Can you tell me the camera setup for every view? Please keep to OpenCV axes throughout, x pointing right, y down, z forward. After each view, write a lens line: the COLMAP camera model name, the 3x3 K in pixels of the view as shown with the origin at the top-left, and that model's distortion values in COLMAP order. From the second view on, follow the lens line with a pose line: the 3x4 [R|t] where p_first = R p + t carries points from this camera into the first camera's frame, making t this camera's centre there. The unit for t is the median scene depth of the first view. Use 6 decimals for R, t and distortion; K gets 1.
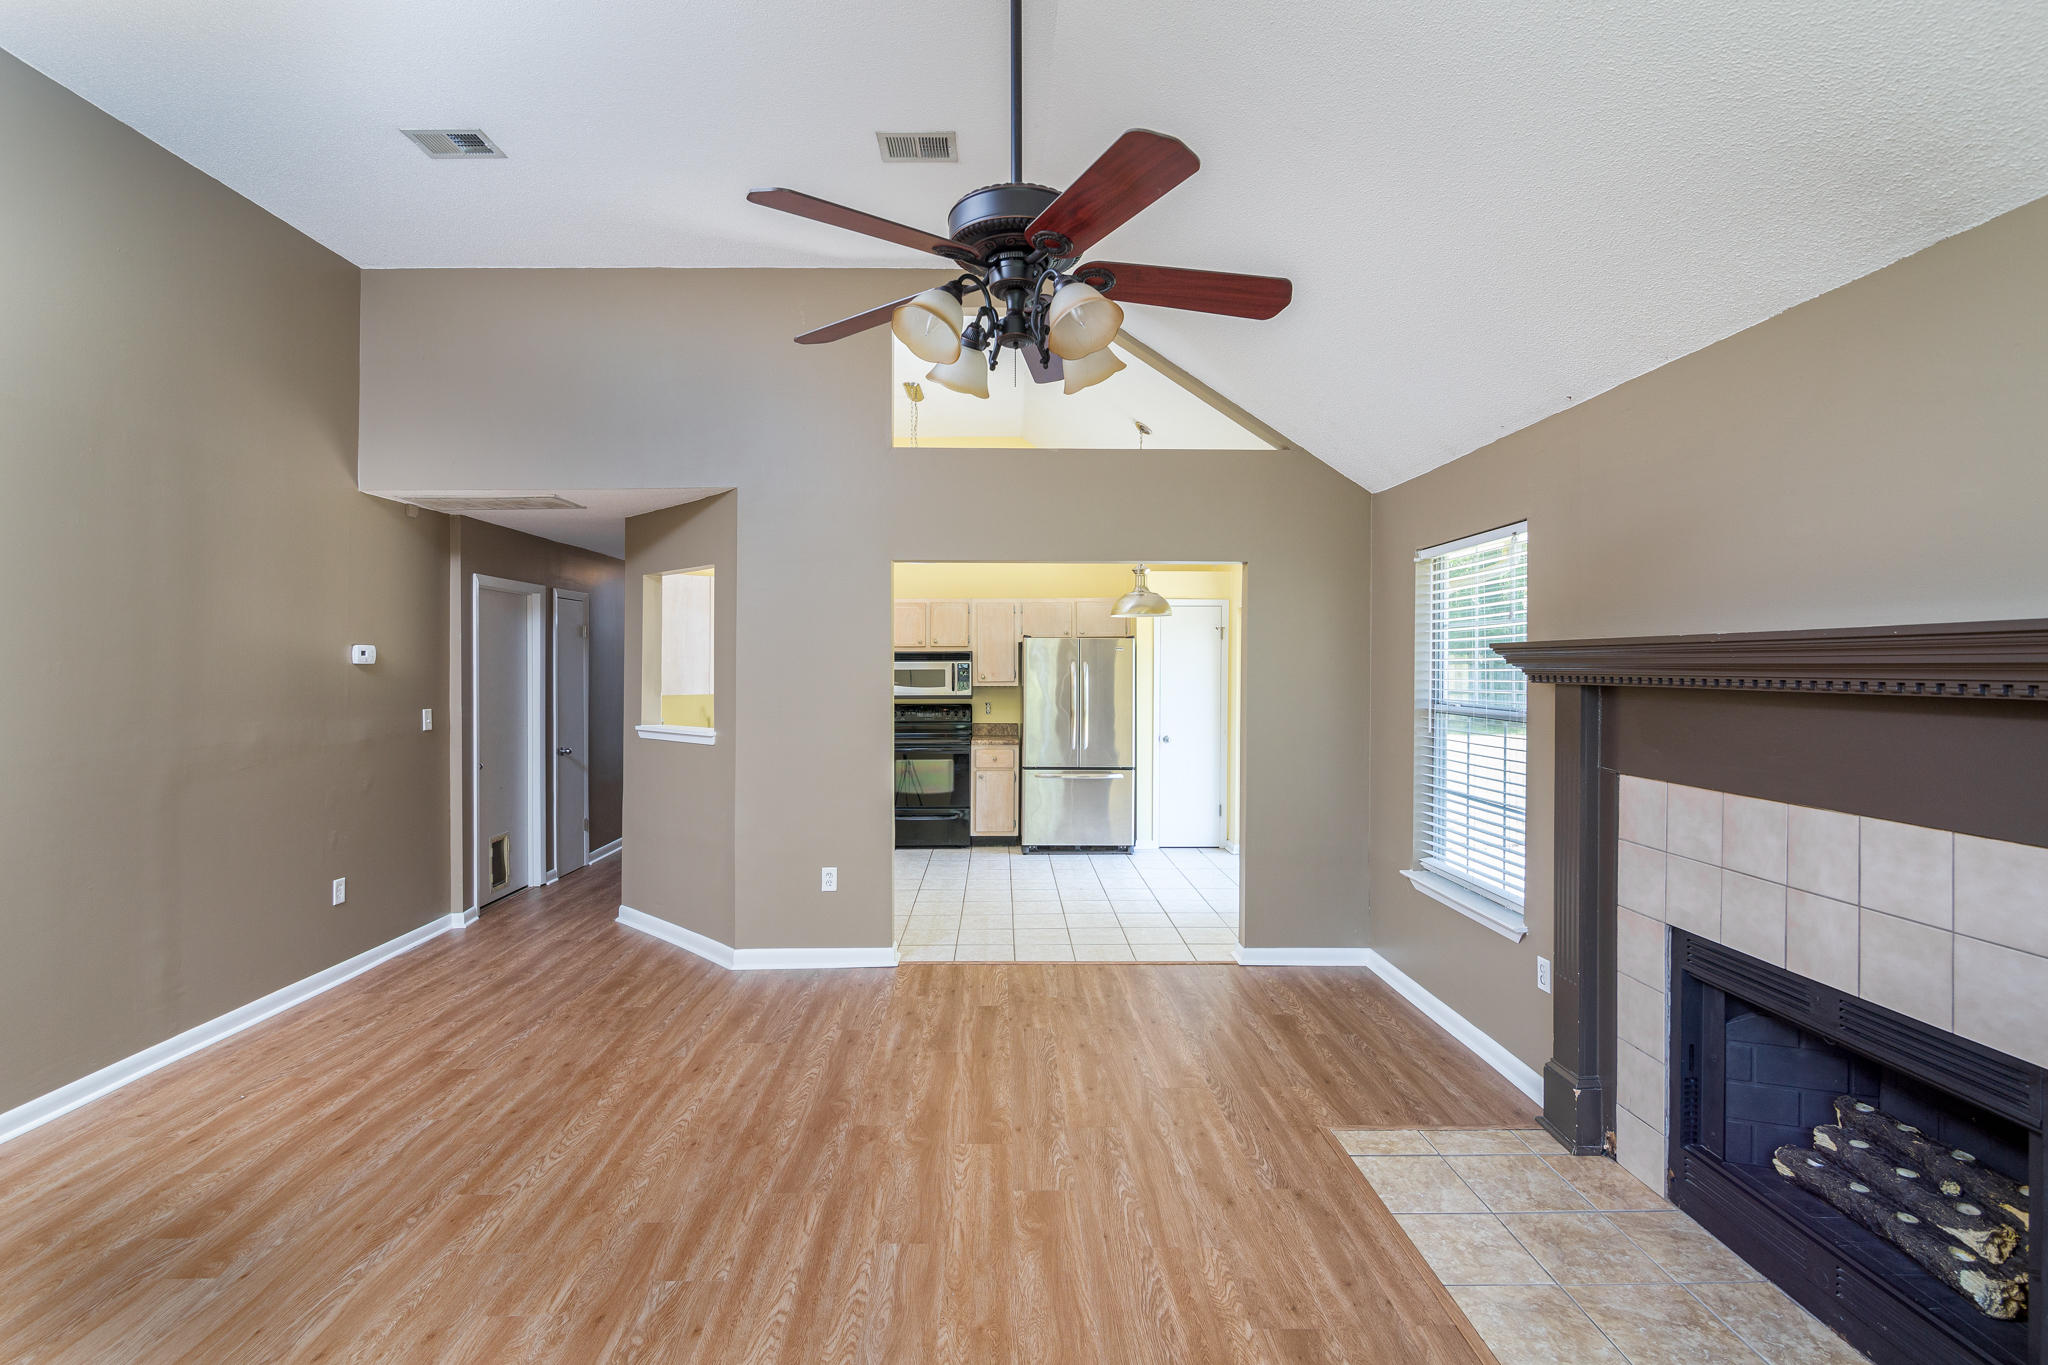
lens RADIAL K [[929.7, 0, 1019.5], [0, 929.7, 665.0], [0, 0, 1]] dist [0.004358, -0.001594]
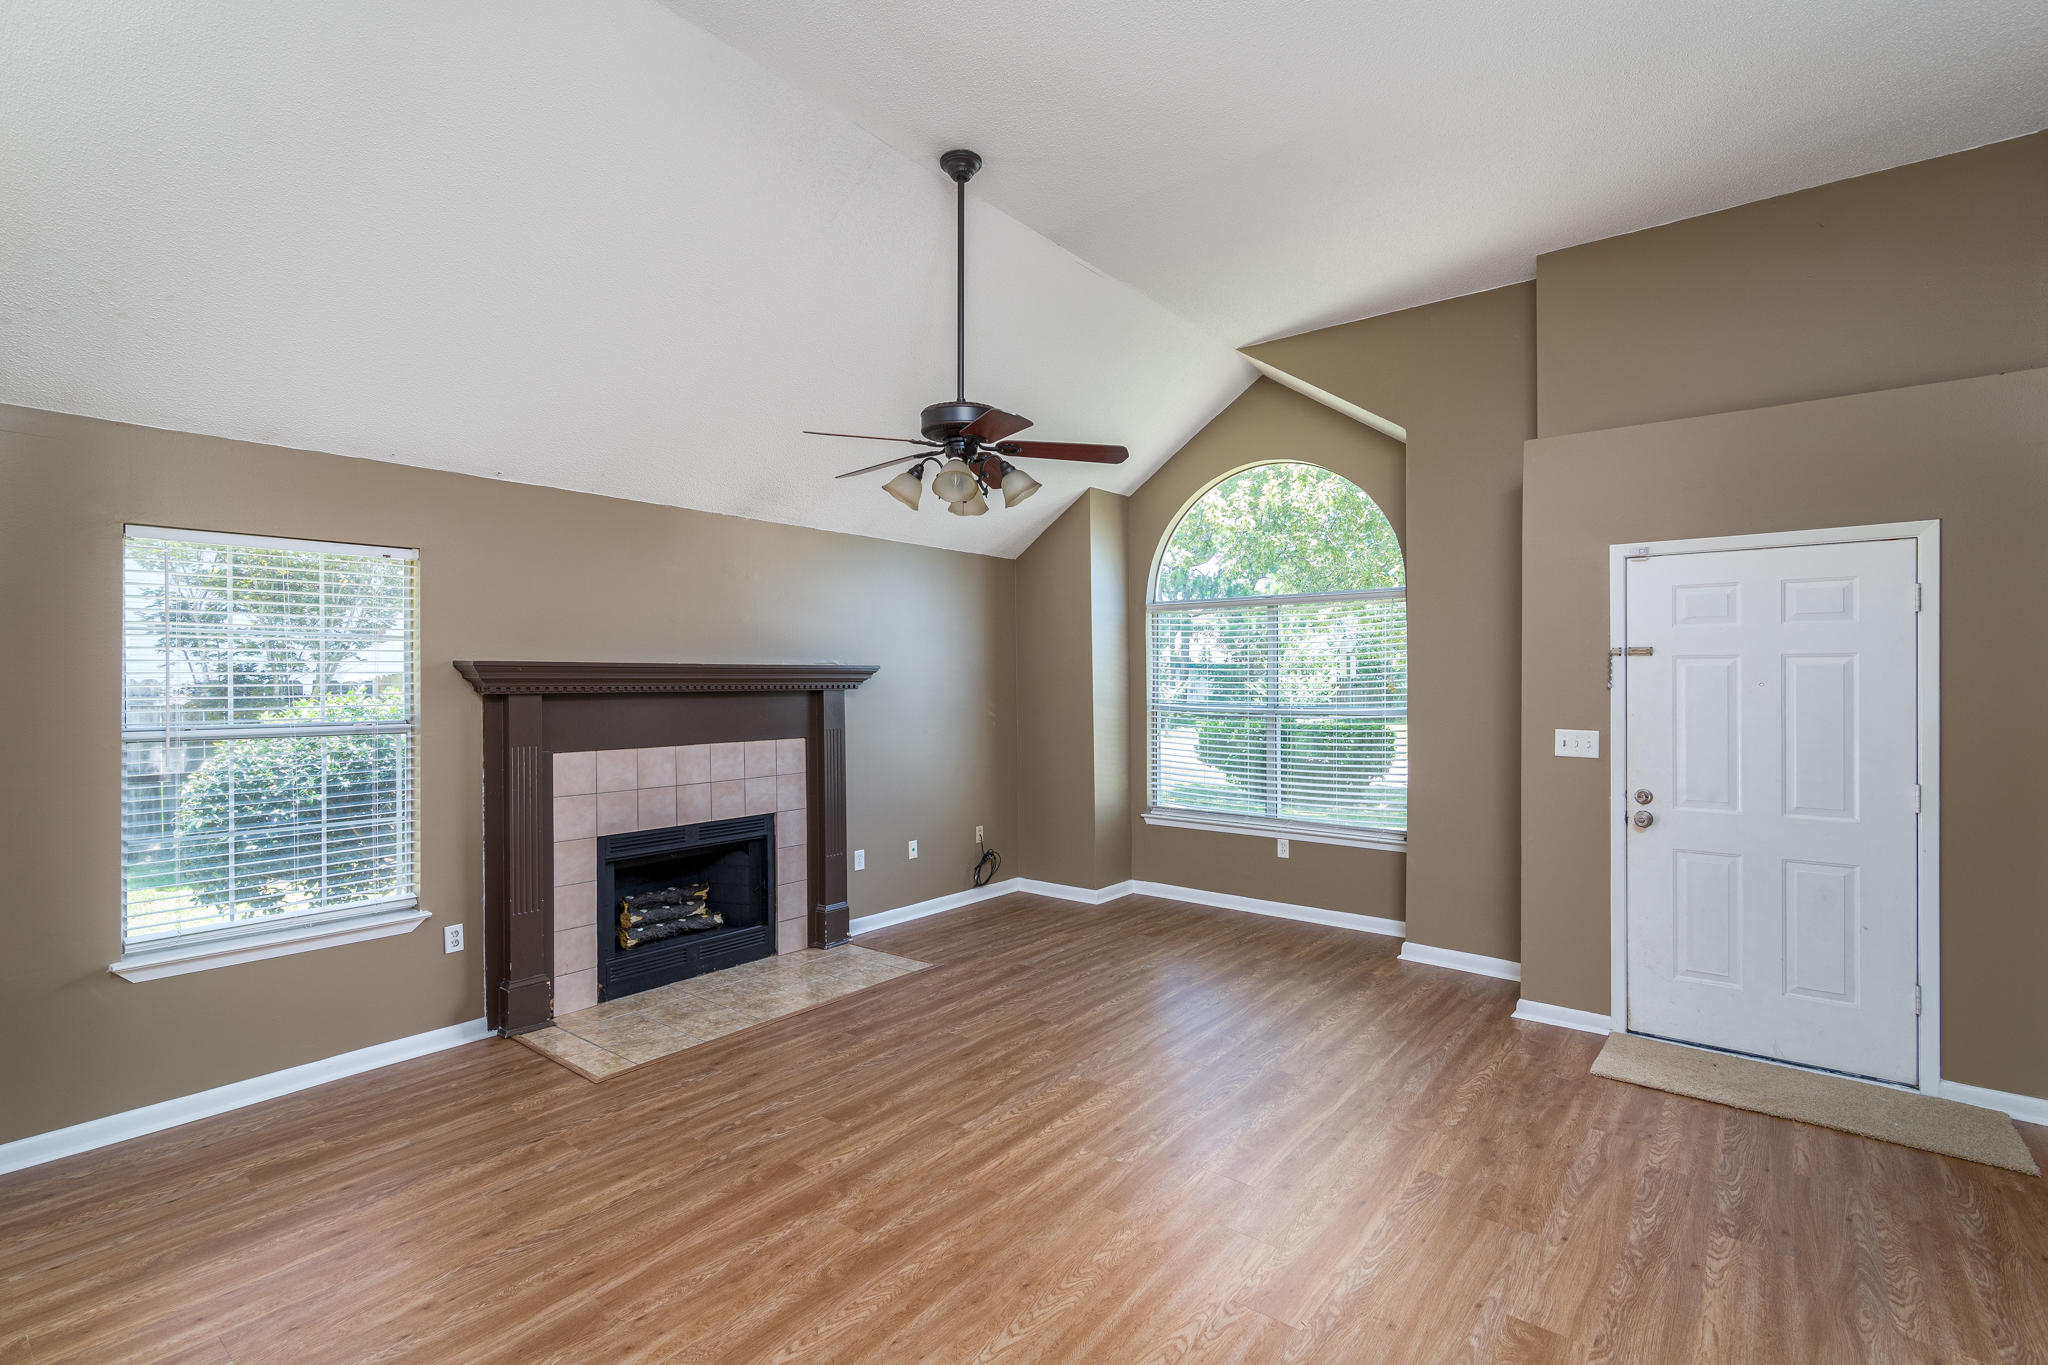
lens RADIAL K [[929.7, 0, 1032.8], [0, 929.7, 683.8], [0, 0, 1]] dist [0.004358, -0.001594]
pose [[-0.765056, -0.002228, 0.643960, -0.777882], [0.000992, 0.999989, 0.004638, 0.001196], [-0.643963, 0.004188, -0.765045, 1.443350]]
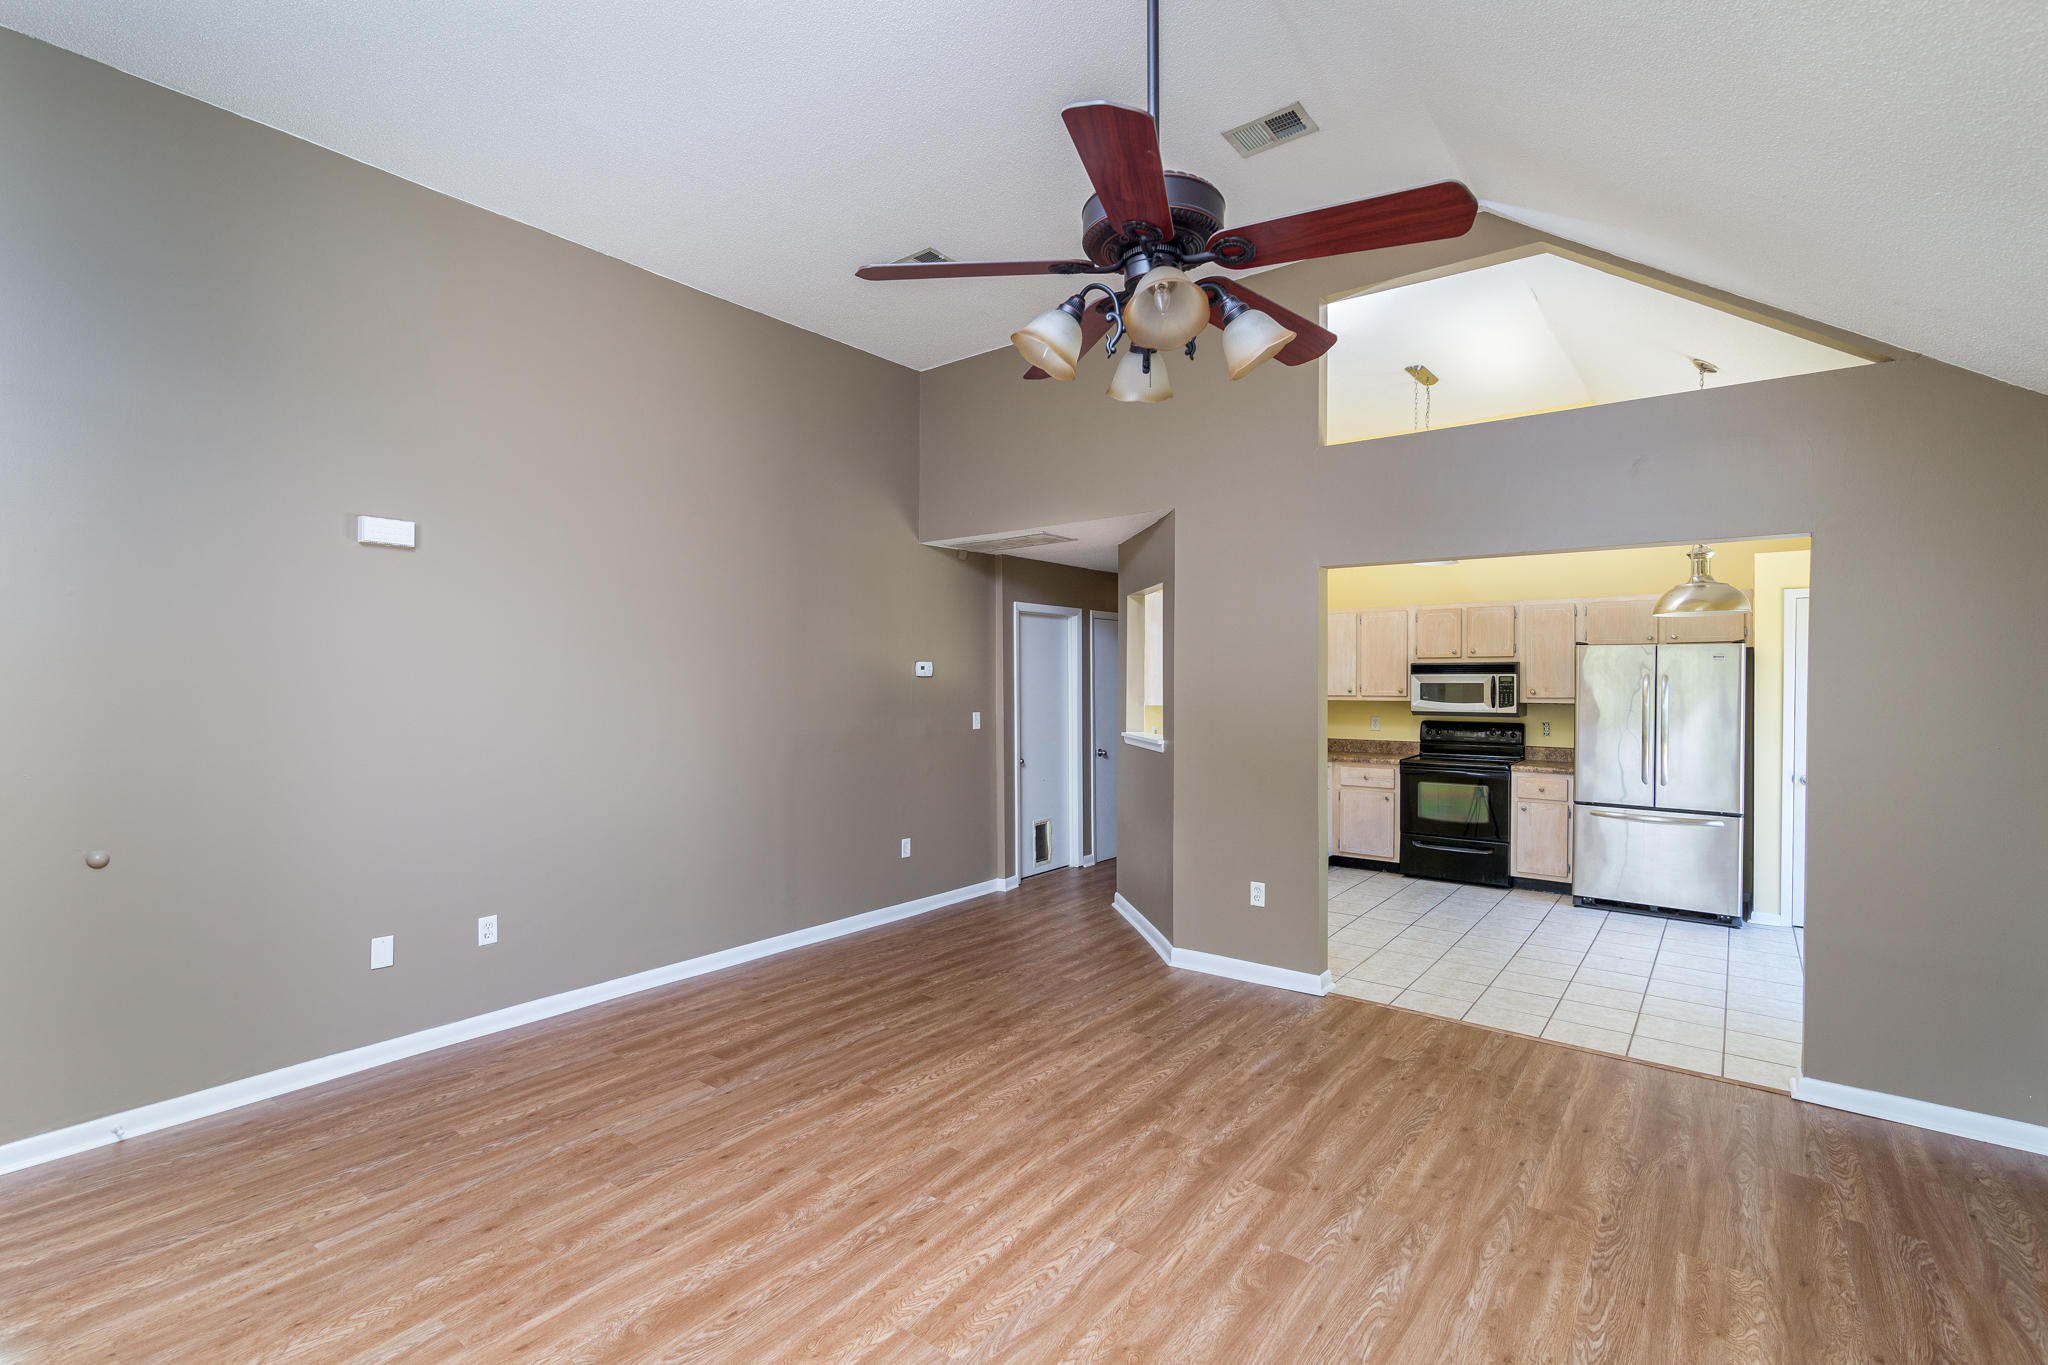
lens RADIAL K [[929.7, 0, 1034.0], [0, 929.7, 695.6], [0, 0, 1]] dist [0.004358, -0.001594]
pose [[0.782051, 0.014470, -0.623046, 0.322158], [-0.001628, 0.999774, 0.021176, -0.003181], [0.623212, -0.015546, 0.781898, 0.113197]]
